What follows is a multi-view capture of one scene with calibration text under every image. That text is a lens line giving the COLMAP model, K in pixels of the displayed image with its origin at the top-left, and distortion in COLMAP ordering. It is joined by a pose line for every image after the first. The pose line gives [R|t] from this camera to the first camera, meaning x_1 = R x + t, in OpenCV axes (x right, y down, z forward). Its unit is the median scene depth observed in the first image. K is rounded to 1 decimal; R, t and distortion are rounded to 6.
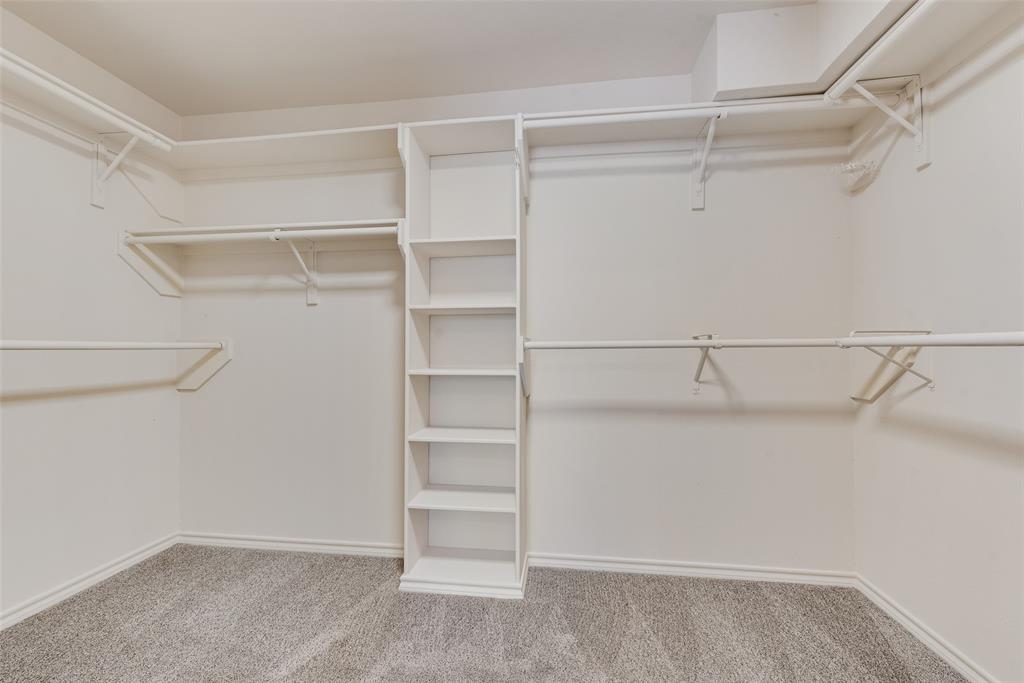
lens RADIAL K [[407.8, 0, 510.6], [0, 407.8, 346.4], [0, 0, 1]] dist [0.000273, -0.000037]
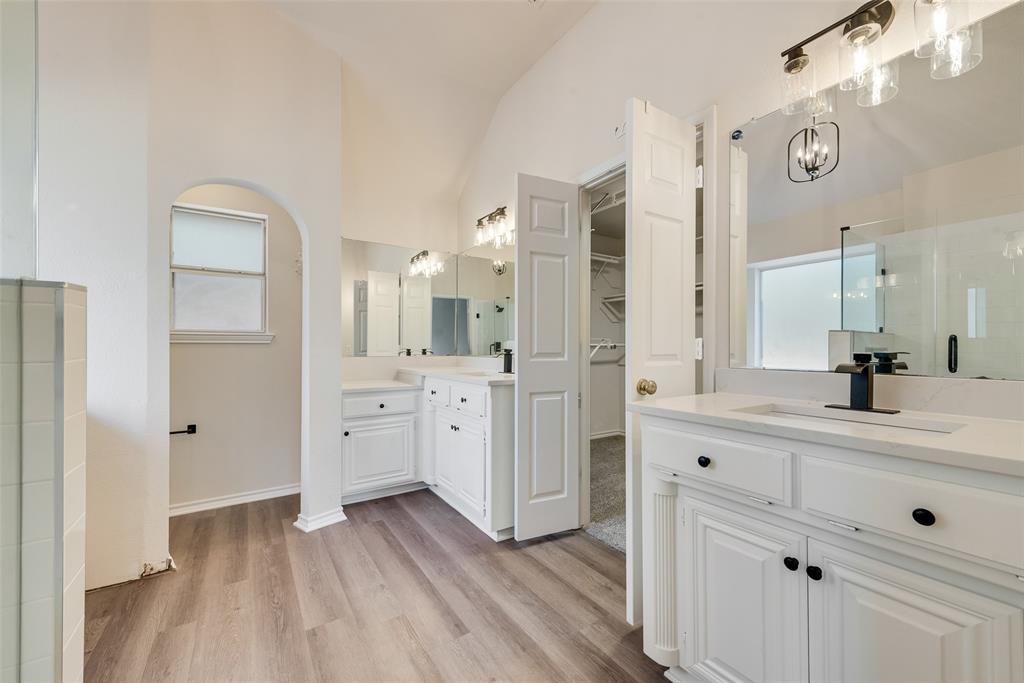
lens RADIAL K [[407.8, 0, 511.8], [0, 407.8, 344.1], [0, 0, 1]] dist [0.000273, -0.000037]
pose [[0.644703, -0.001062, -0.764433, 0.513566], [0.003689, 0.999992, 0.001722, -0.012050], [0.764425, -0.003930, 0.644701, -0.887308]]
